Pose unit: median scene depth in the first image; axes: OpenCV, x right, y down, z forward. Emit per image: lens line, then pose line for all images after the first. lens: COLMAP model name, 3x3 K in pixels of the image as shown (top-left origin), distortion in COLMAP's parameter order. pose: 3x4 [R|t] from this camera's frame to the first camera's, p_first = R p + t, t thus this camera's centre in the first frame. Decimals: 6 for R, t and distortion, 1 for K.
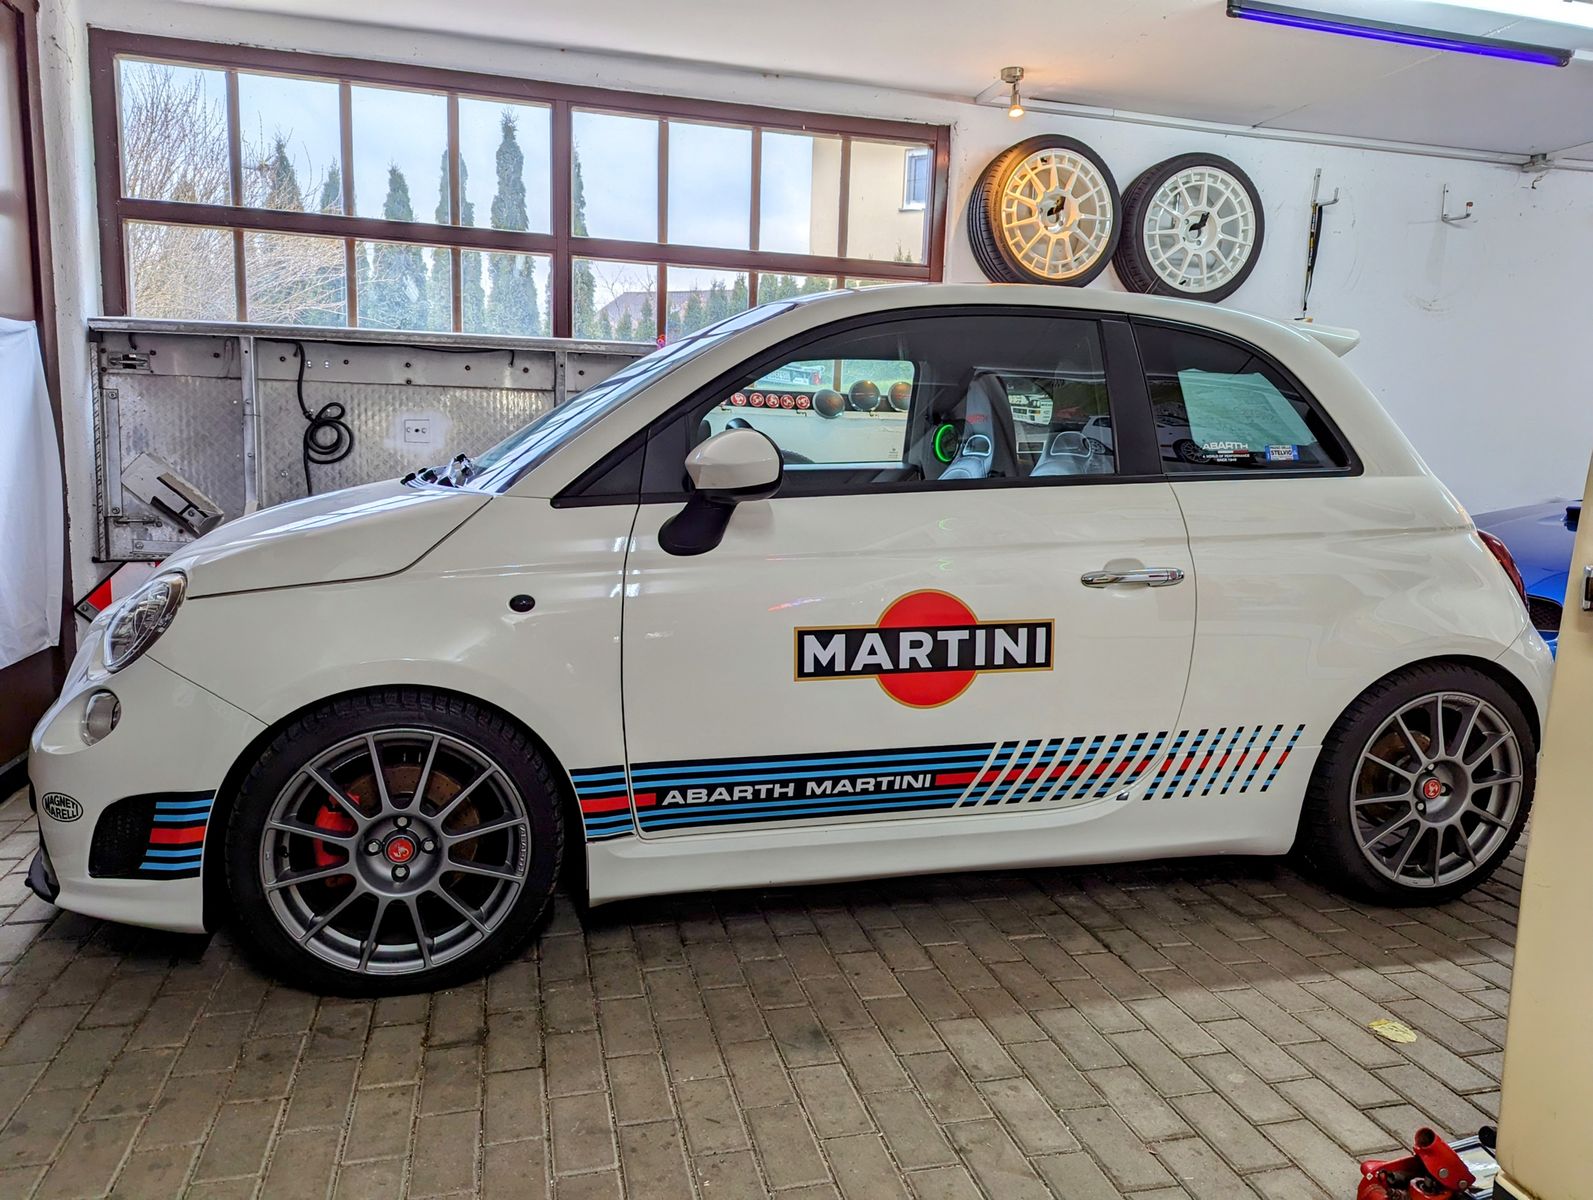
lens RADIAL K [[1141.9, 0, 796.5], [0, 1141.9, 600.0], [0, 0, 1]] dist [0.056918, -0.047536]
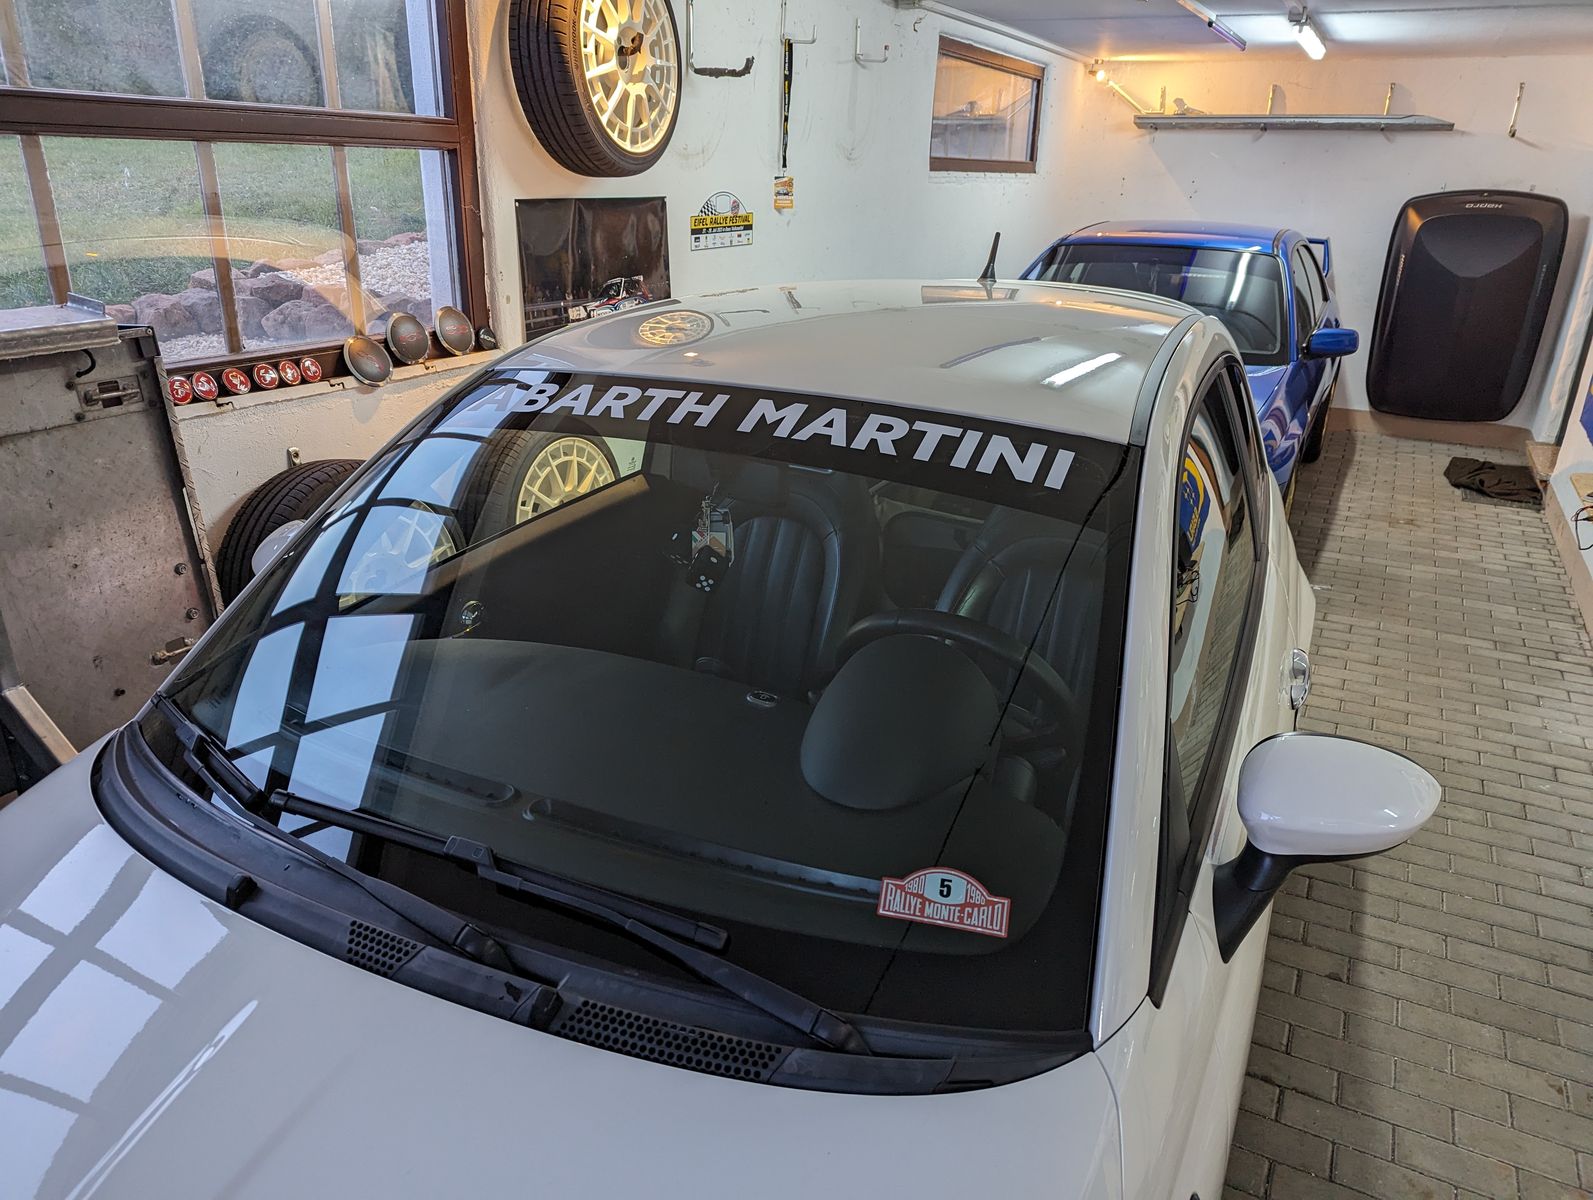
lens RADIAL K [[1141.9, 0, 796.5], [0, 1141.9, 600.0], [0, 0, 1]] dist [0.056918, -0.047536]
pose [[0.662477, -0.280896, 0.694422, -0.532509], [0.103117, 0.952402, 0.286876, -0.377218], [-0.741951, -0.118443, 0.659909, 0.741822]]
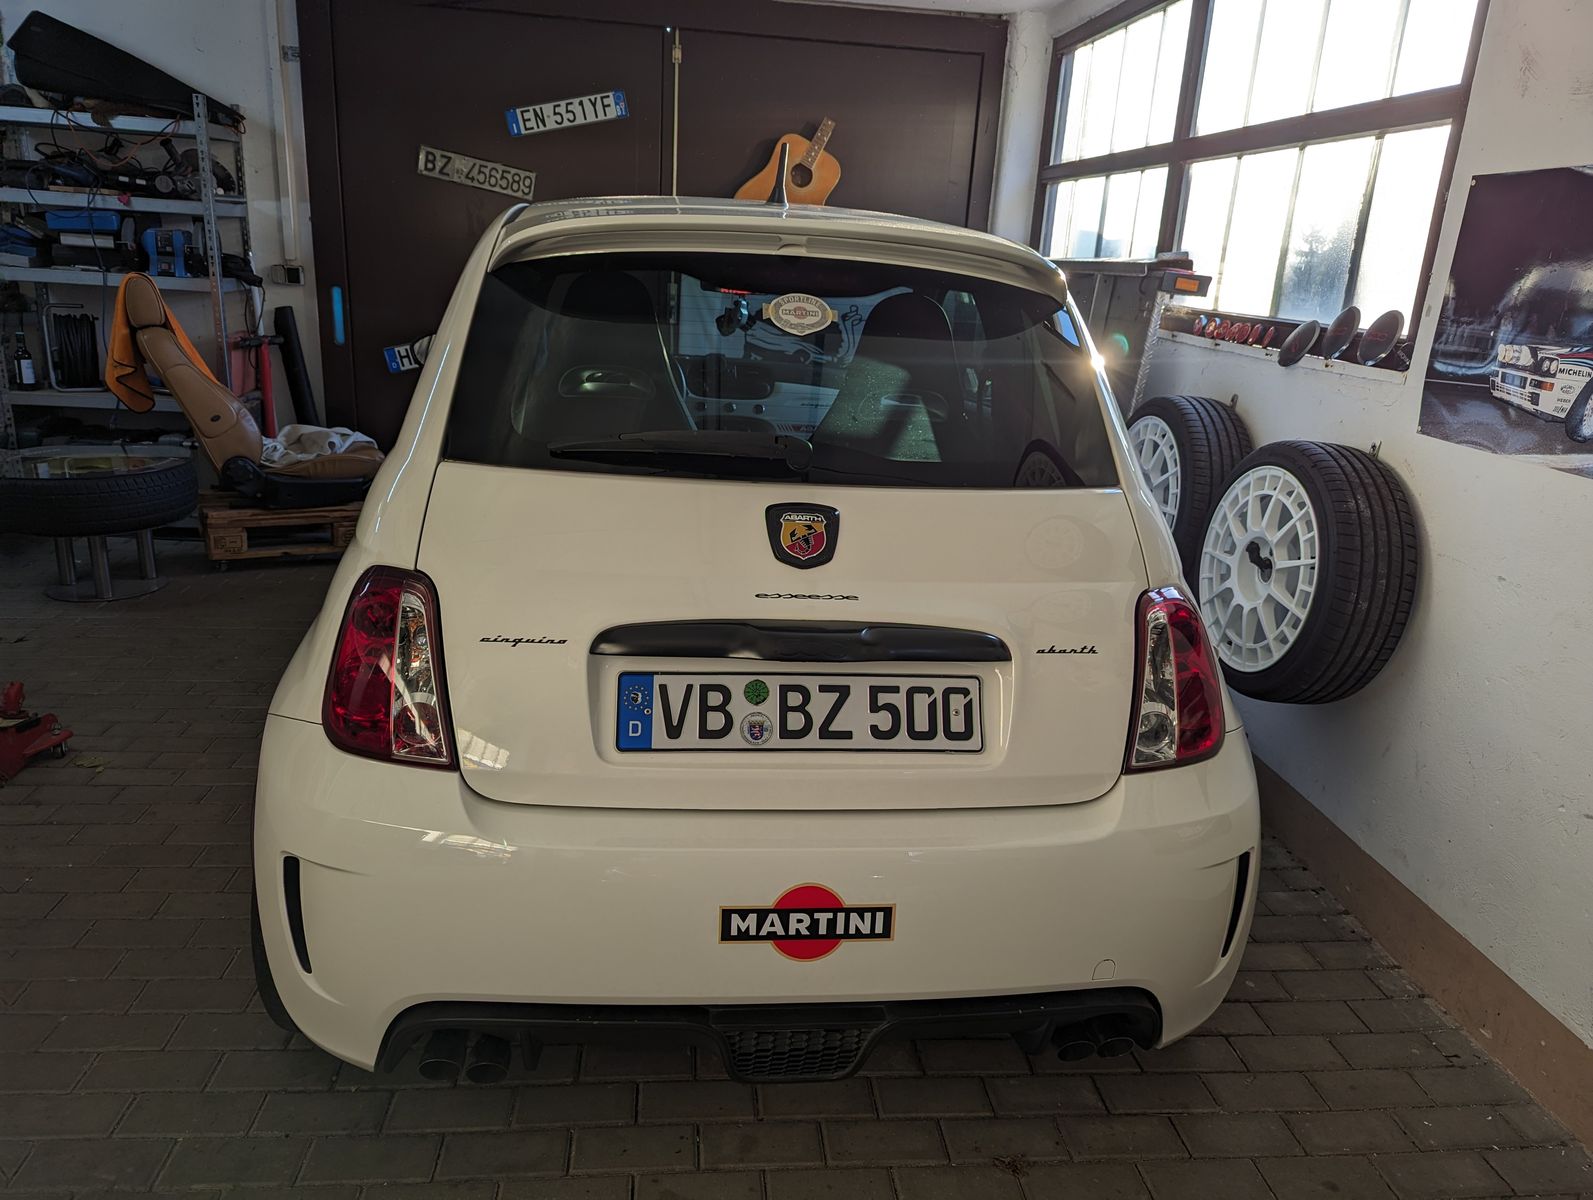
lens RADIAL K [[1122.9, 0, 796.5], [0, 1122.9, 600.0], [0, 0, 1]] dist [0.078519, -0.072832]
pose [[-0.155281, 0.251161, -0.955409, 1.324043], [-0.207870, 0.937179, 0.280153, -0.292378], [0.965753, 0.242103, -0.093317, 1.517776]]
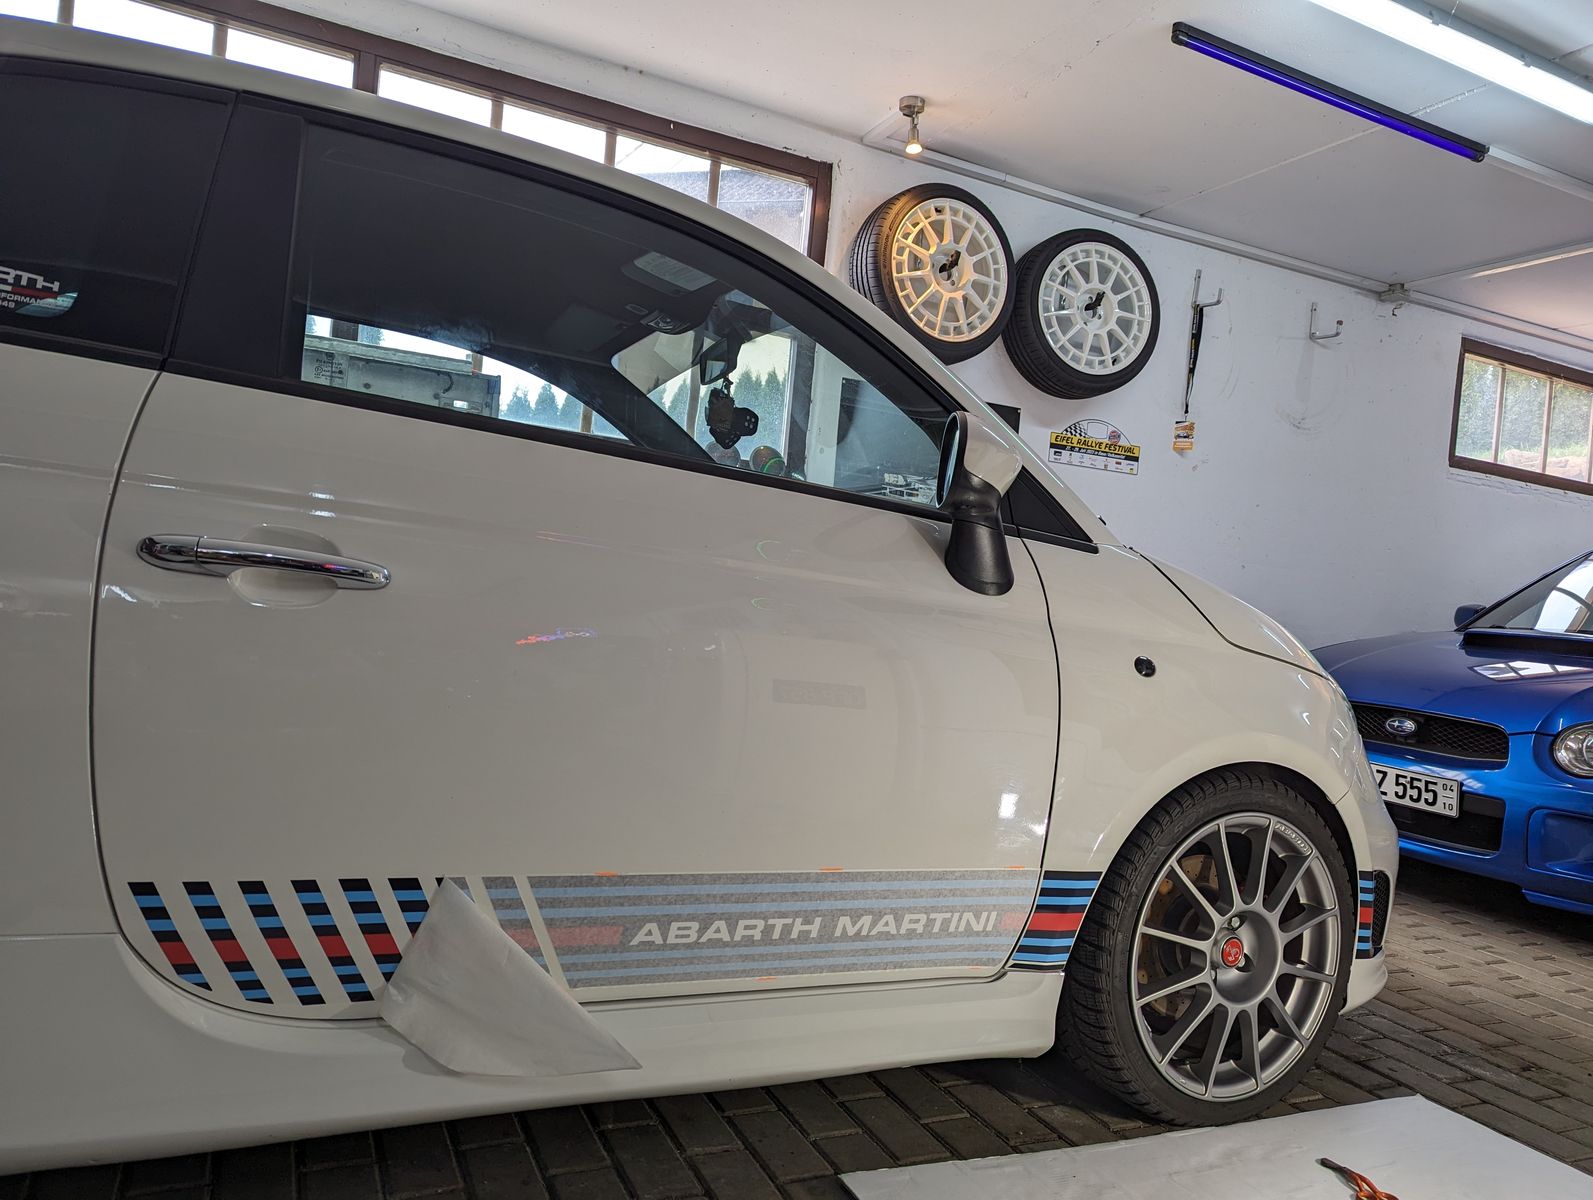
lens RADIAL K [[1122.9, 0, 796.5], [0, 1122.9, 600.0], [0, 0, 1]] dist [0.078519, -0.072832]
pose [[0.980339, 0.055926, 0.189228, -0.072187], [-0.030148, 0.990187, -0.136457, 0.068588], [-0.195002, 0.128069, 0.972405, 0.375270]]
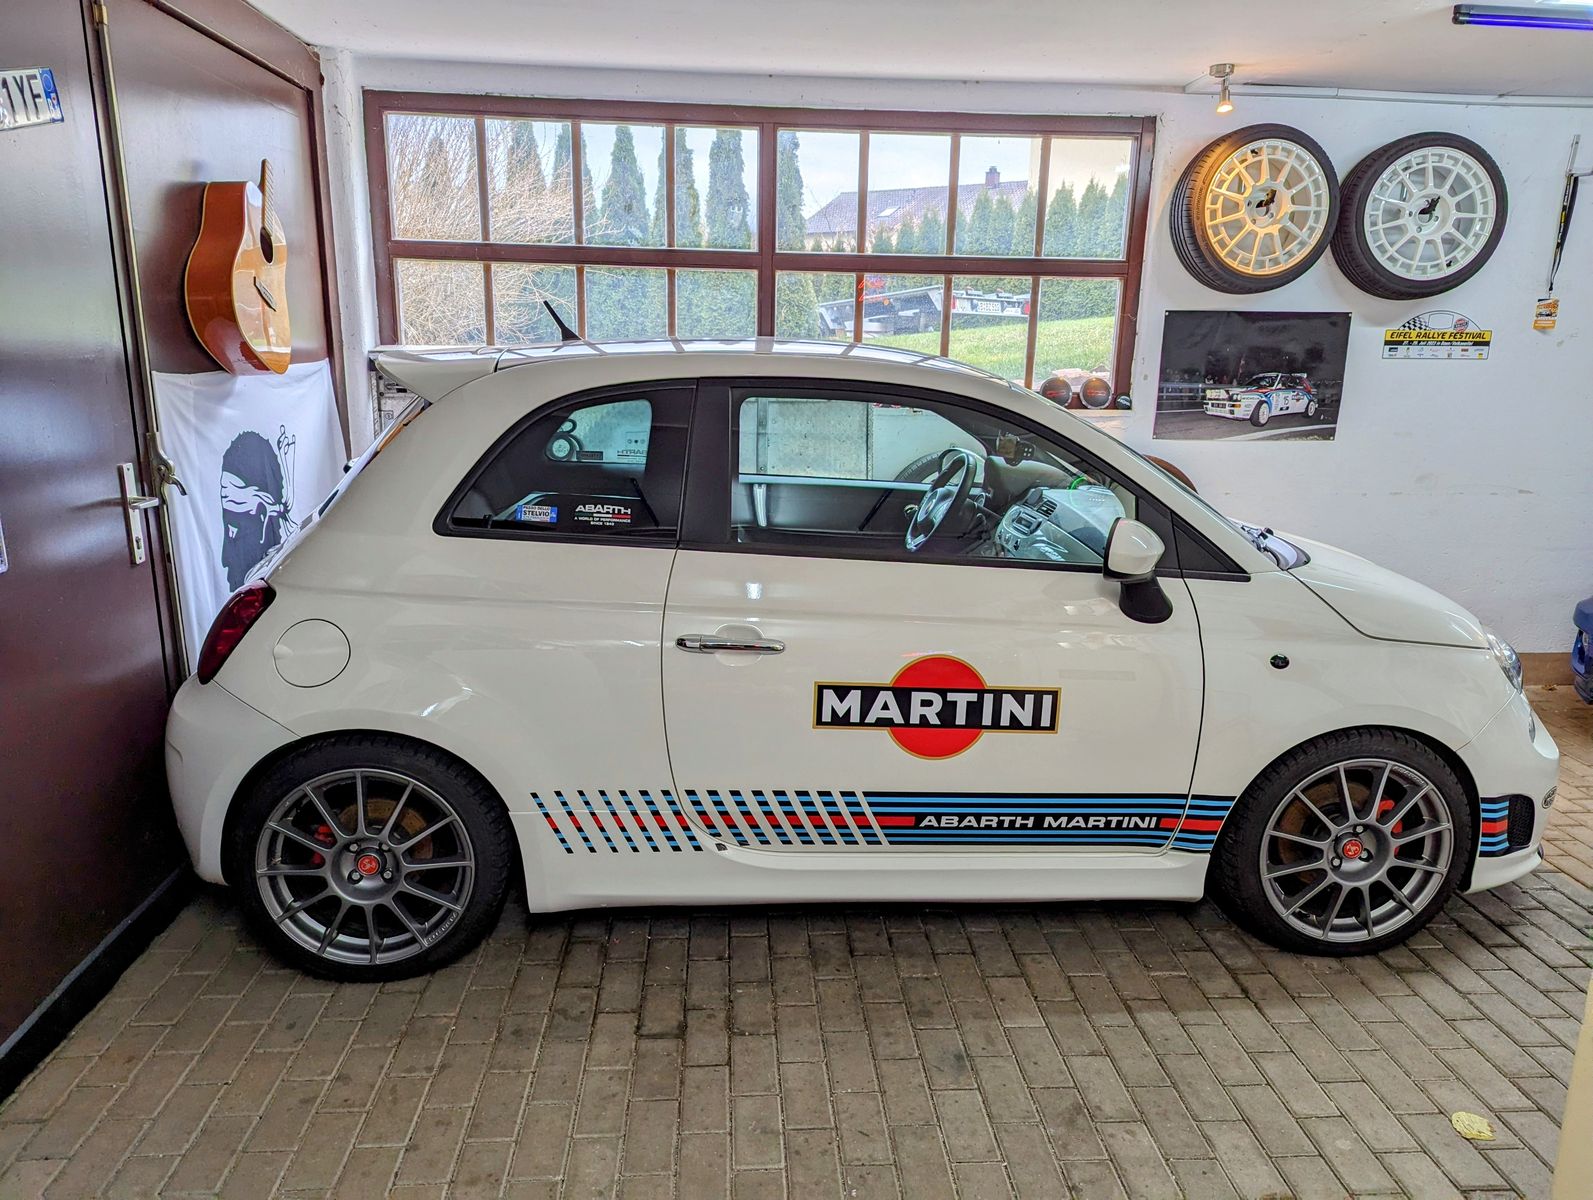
lens RADIAL K [[1133.5, 0, 785.7], [0, 1133.5, 603.1], [0, 0, 1]] dist [0.079285, -0.069623]
pose [[0.981457, 0.030823, -0.189189, 0.040200], [-0.015205, 0.996396, 0.083454, -0.139102], [0.191080, -0.079030, 0.978388, -0.102194]]
